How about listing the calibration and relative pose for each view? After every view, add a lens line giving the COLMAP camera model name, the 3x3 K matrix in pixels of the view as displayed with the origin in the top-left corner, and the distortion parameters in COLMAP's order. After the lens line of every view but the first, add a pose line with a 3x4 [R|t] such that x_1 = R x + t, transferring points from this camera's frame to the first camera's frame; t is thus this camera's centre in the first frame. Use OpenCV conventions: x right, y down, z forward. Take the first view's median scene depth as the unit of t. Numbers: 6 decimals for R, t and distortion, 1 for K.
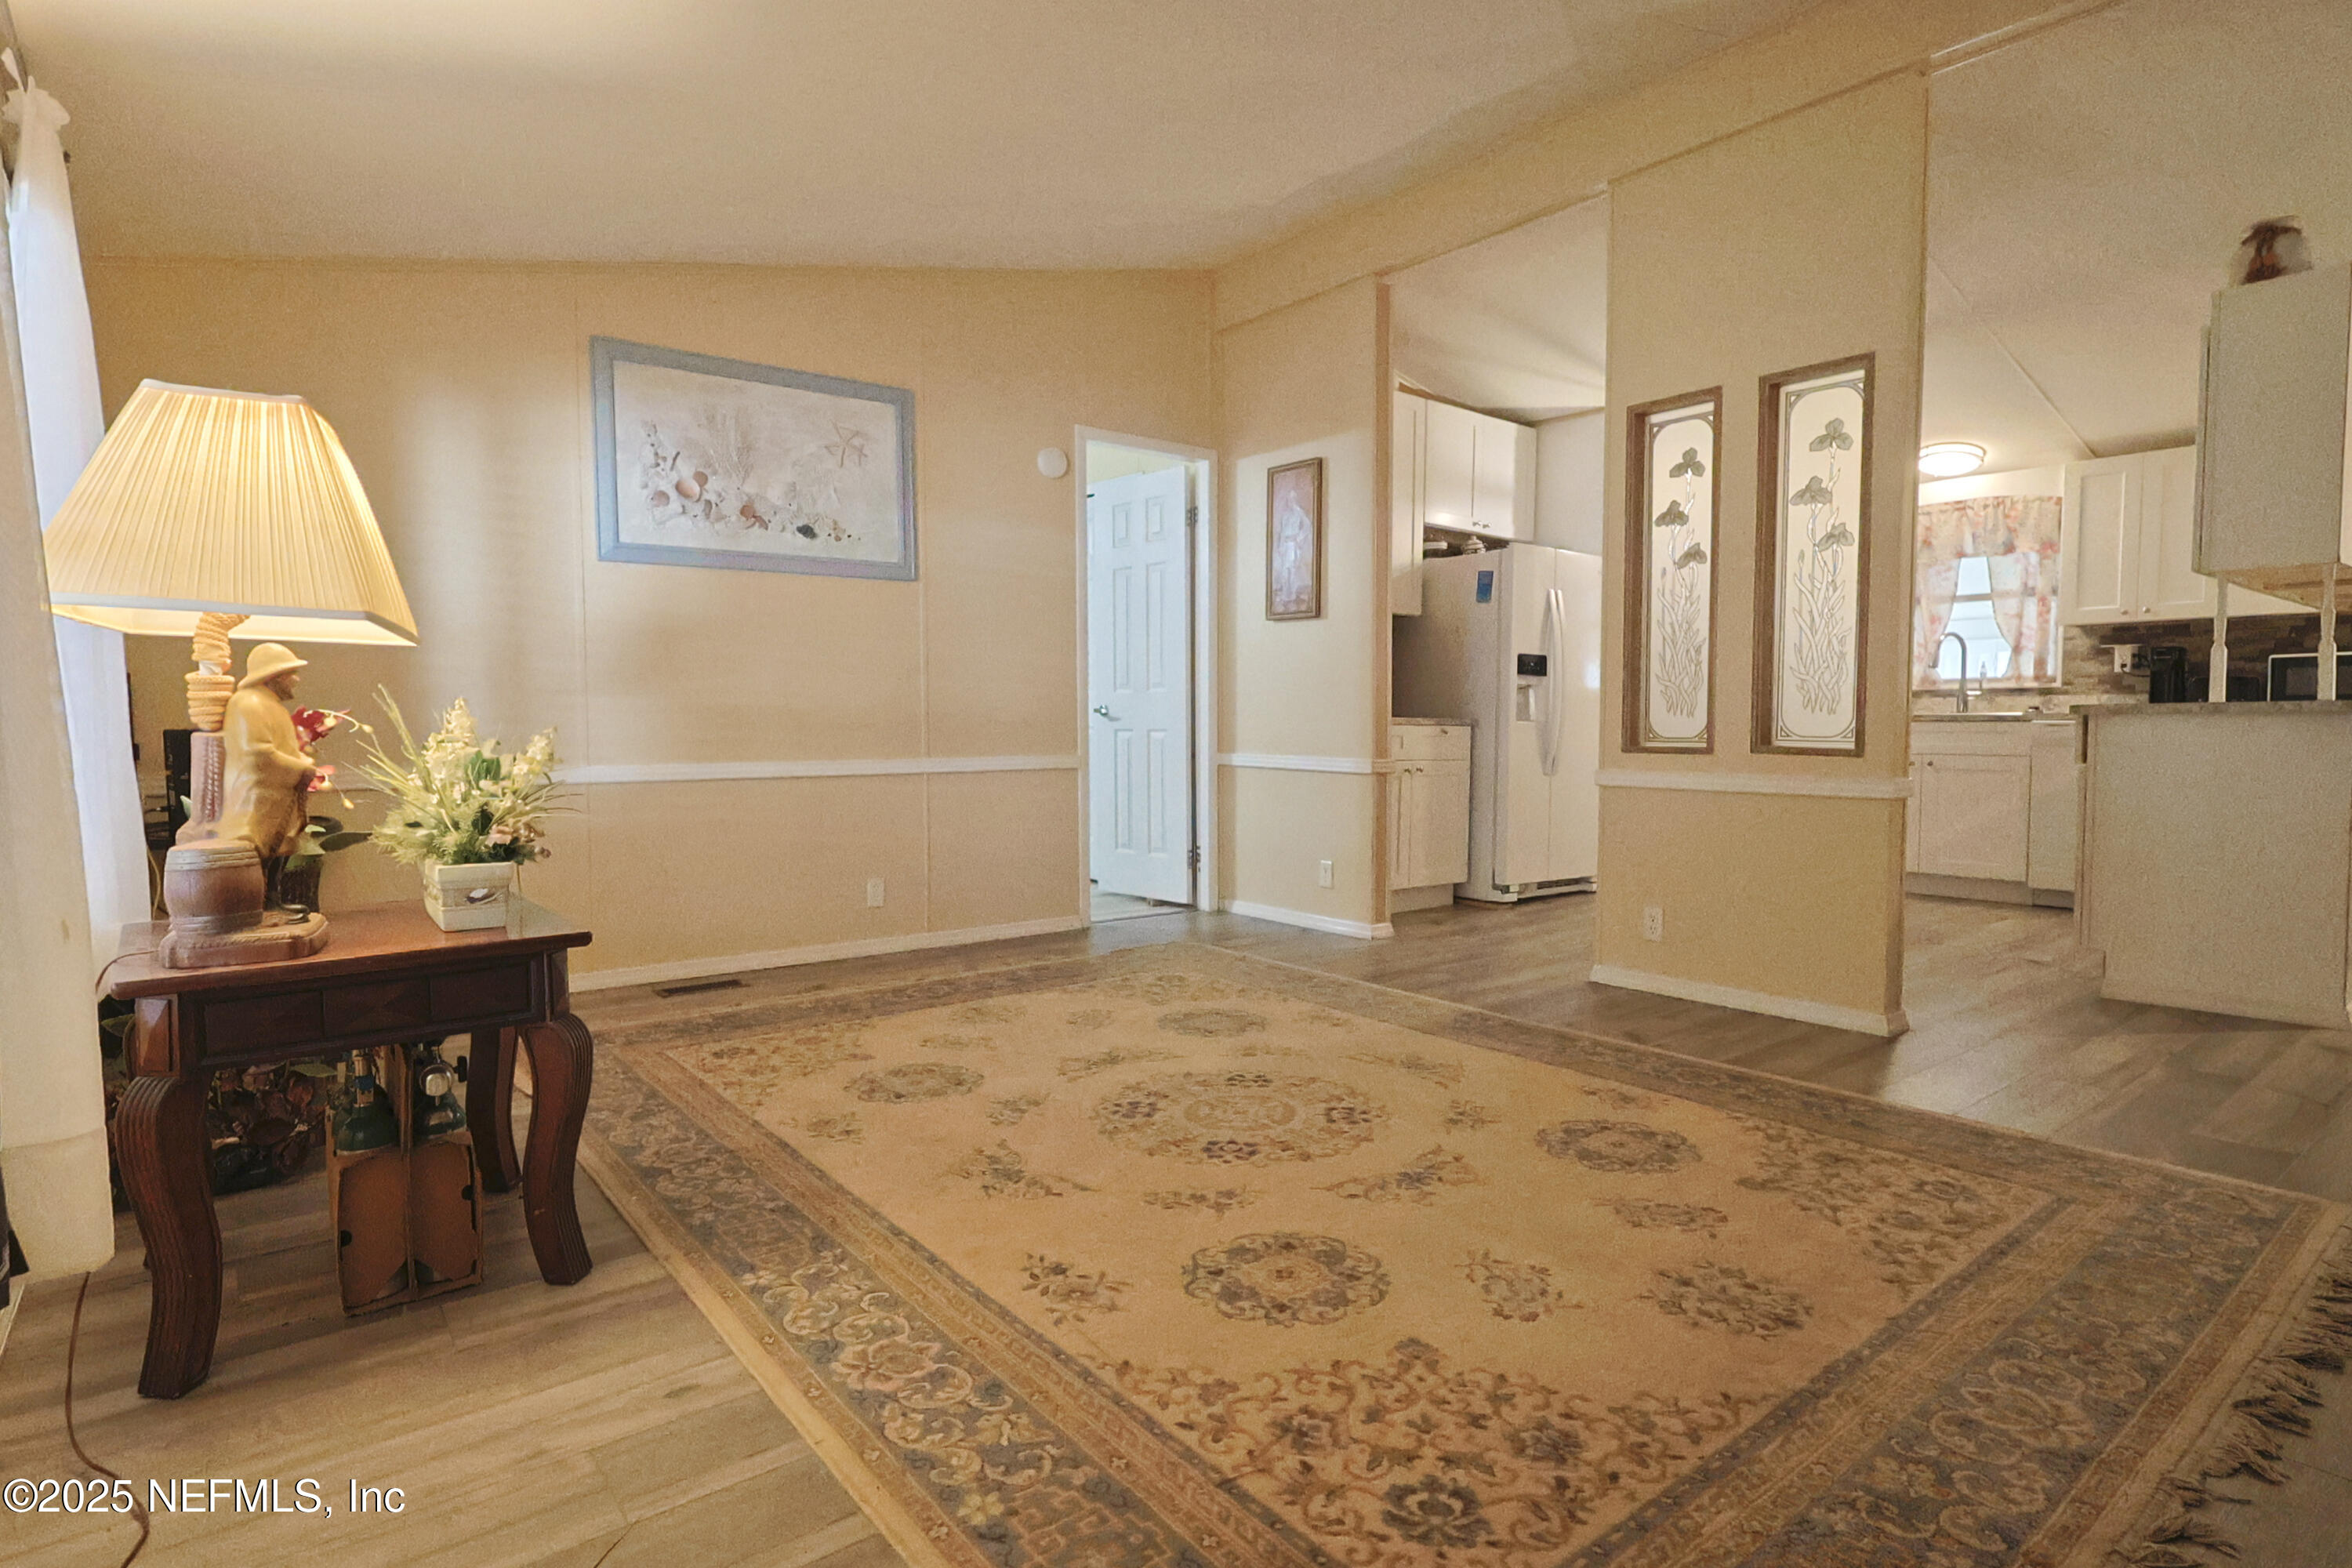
lens RADIAL K [[1205.4, 0, 1174.2], [0, 1205.4, 778.3], [0, 0, 1]] dist [0.000268, 0.000660]
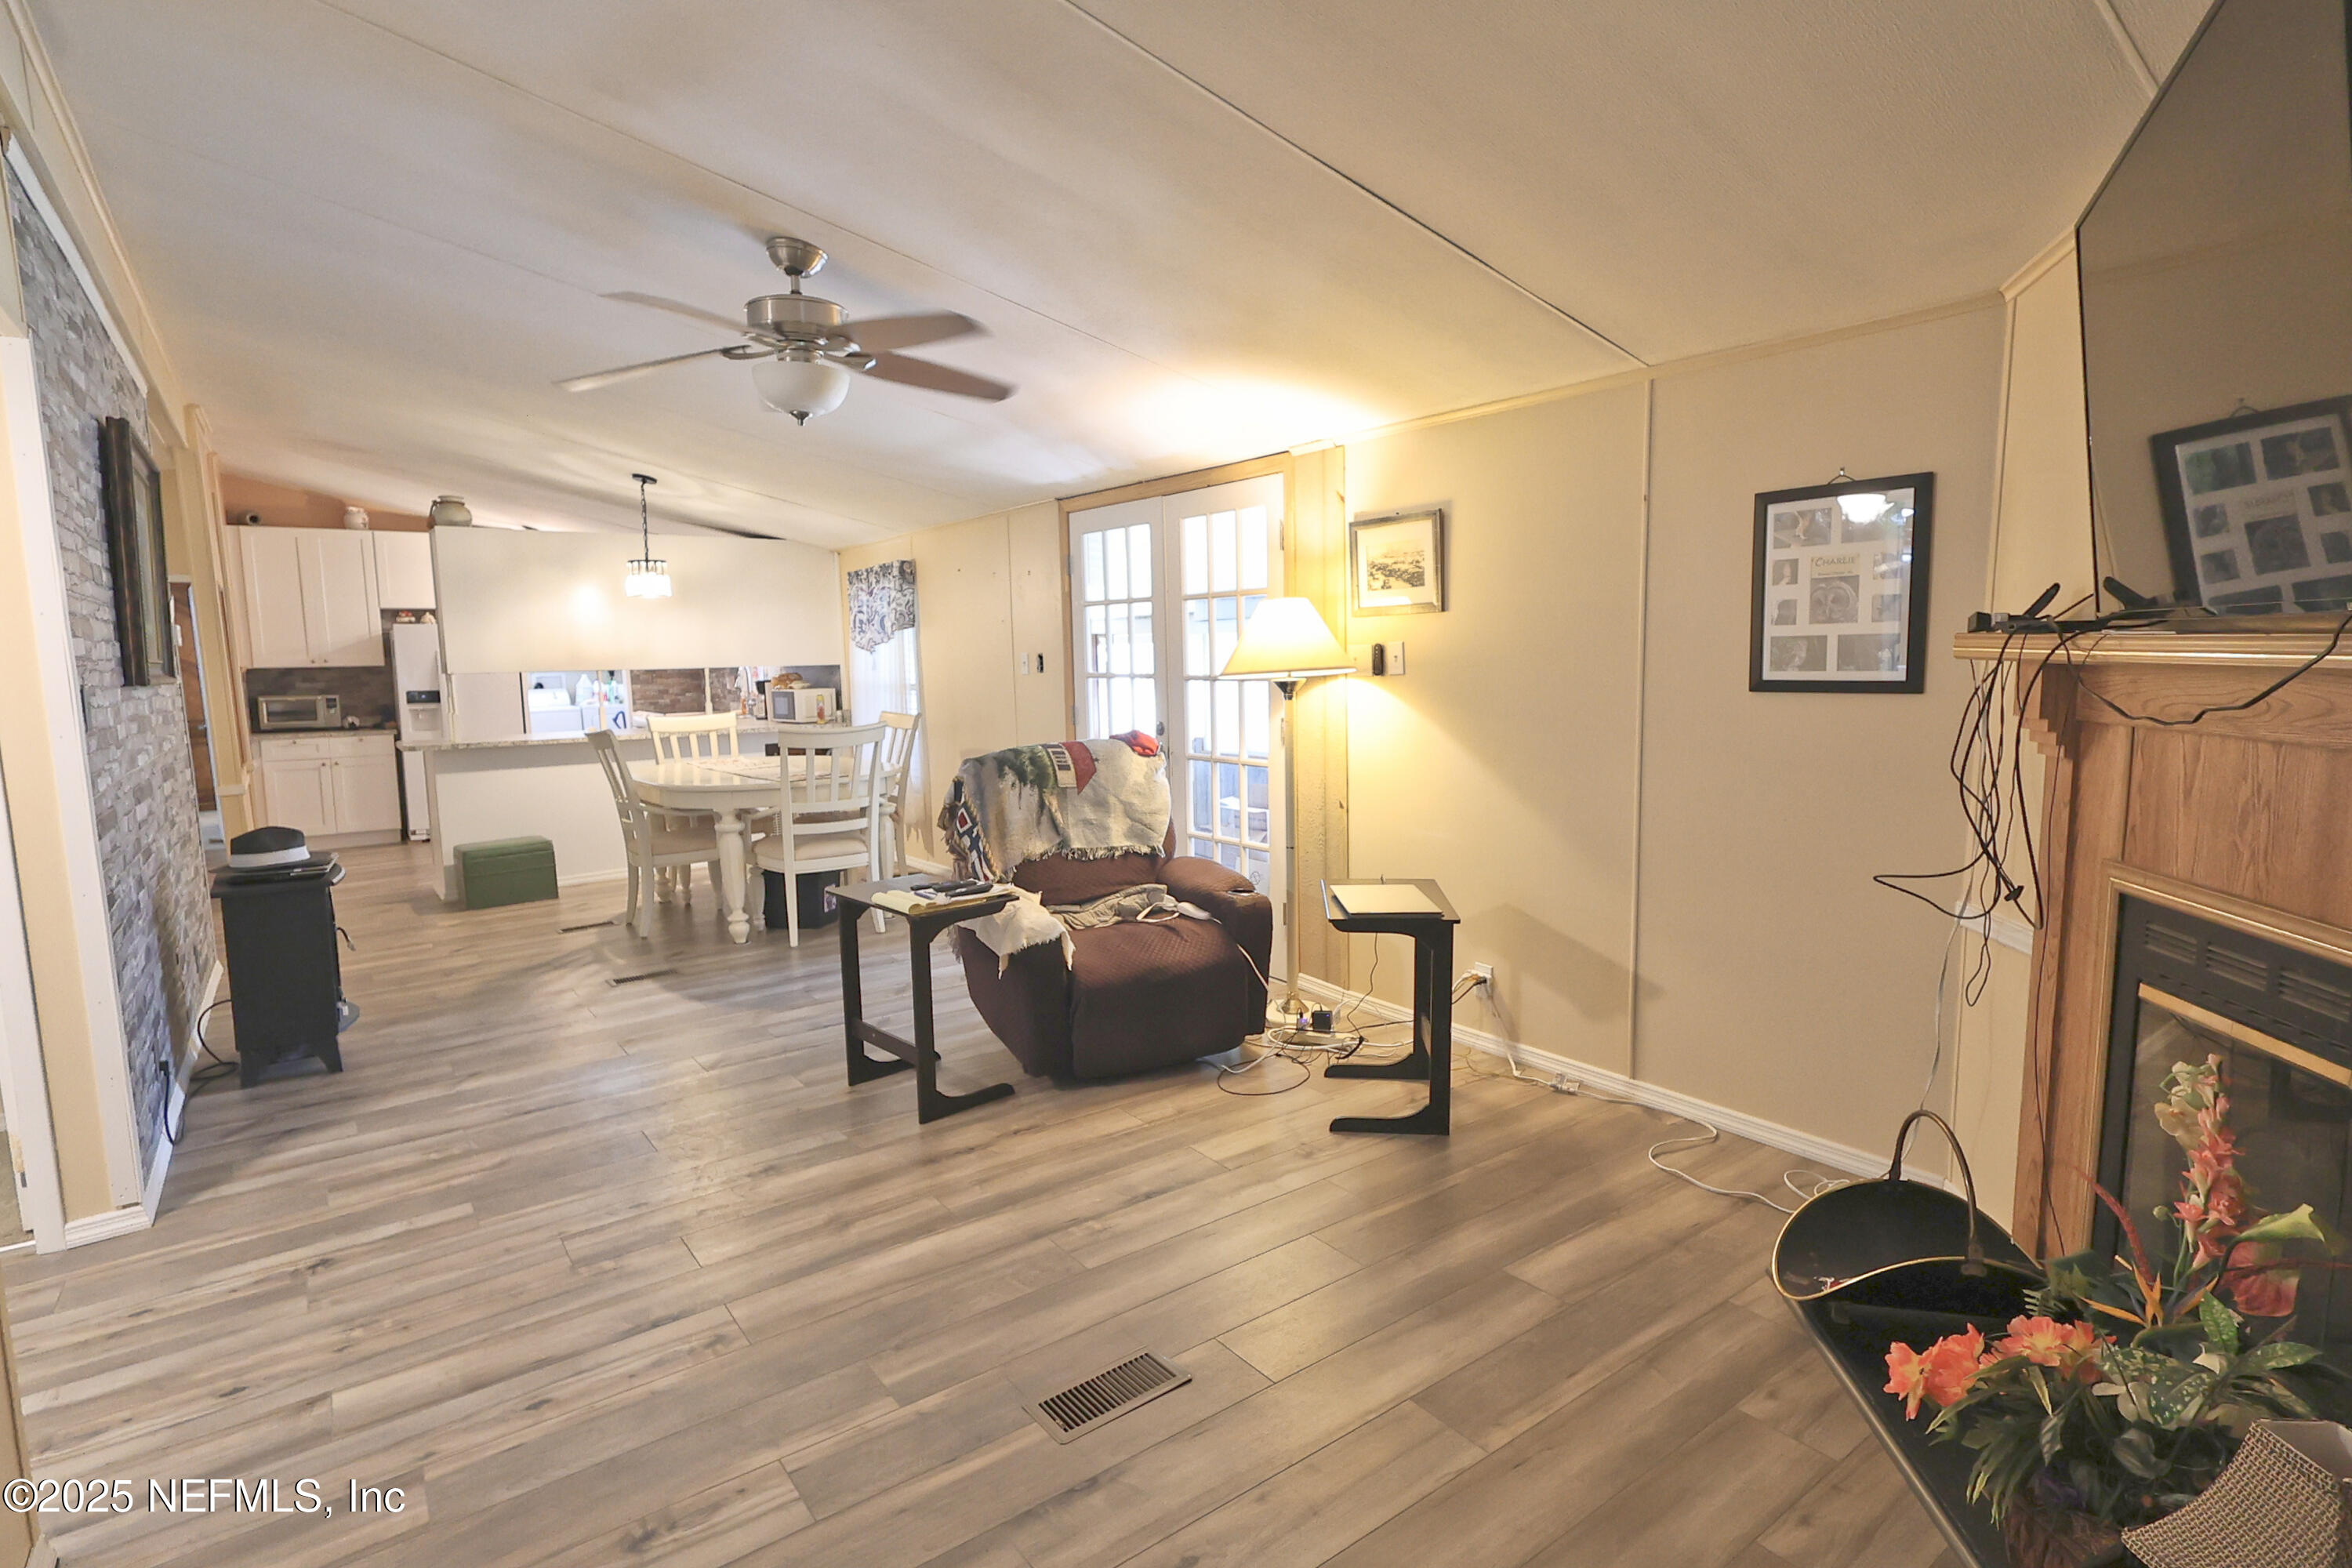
lens RADIAL K [[1163.8, 0, 1178.7], [0, 1163.8, 789.1], [0, 0, 1]] dist [-0.004405, -0.000782]
pose [[0.999692, -0.015596, -0.019281, 1.308766], [0.017008, 0.997010, 0.075377, -0.070069], [0.018048, -0.075681, 0.996969, -0.525322]]
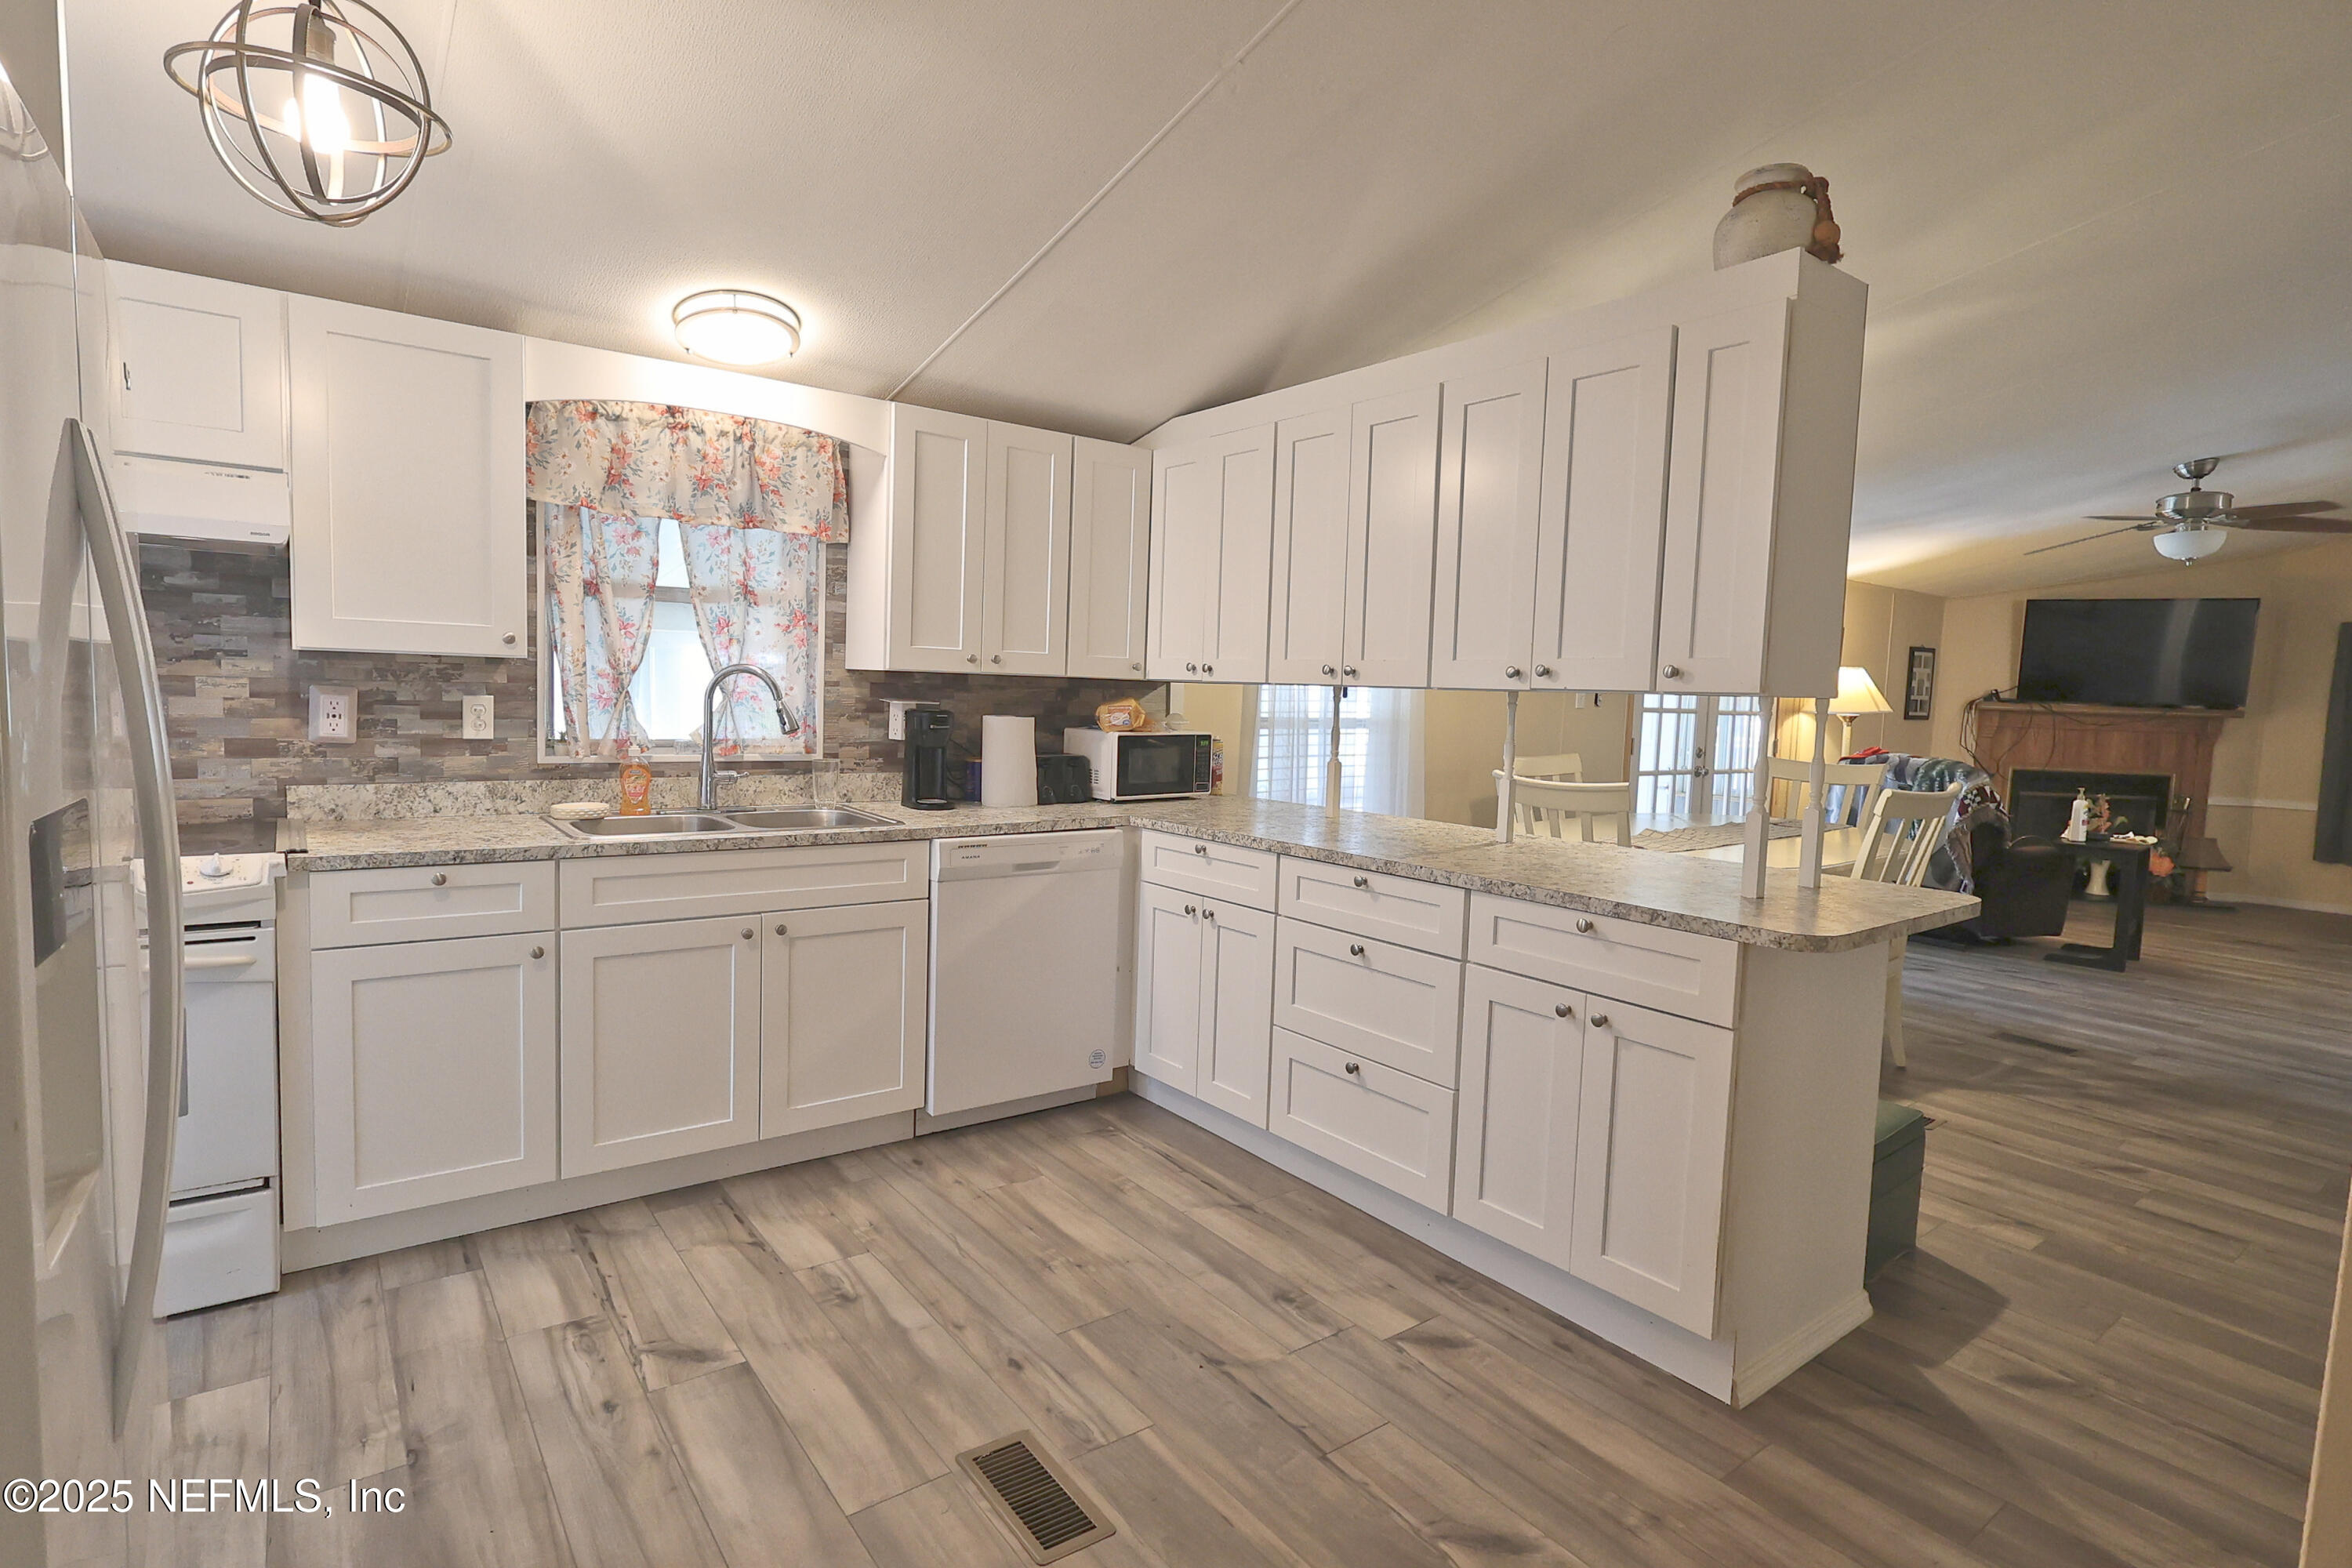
lens RADIAL K [[1163.8, 0, 1169.7], [0, 1163.8, 776.0], [0, 0, 1]] dist [-0.004405, -0.000782]
pose [[0.025863, -0.075667, 0.996798, 0.147447], [0.012510, 0.997078, 0.075364, -0.114474], [-0.999587, 0.010521, 0.026734, 0.833395]]
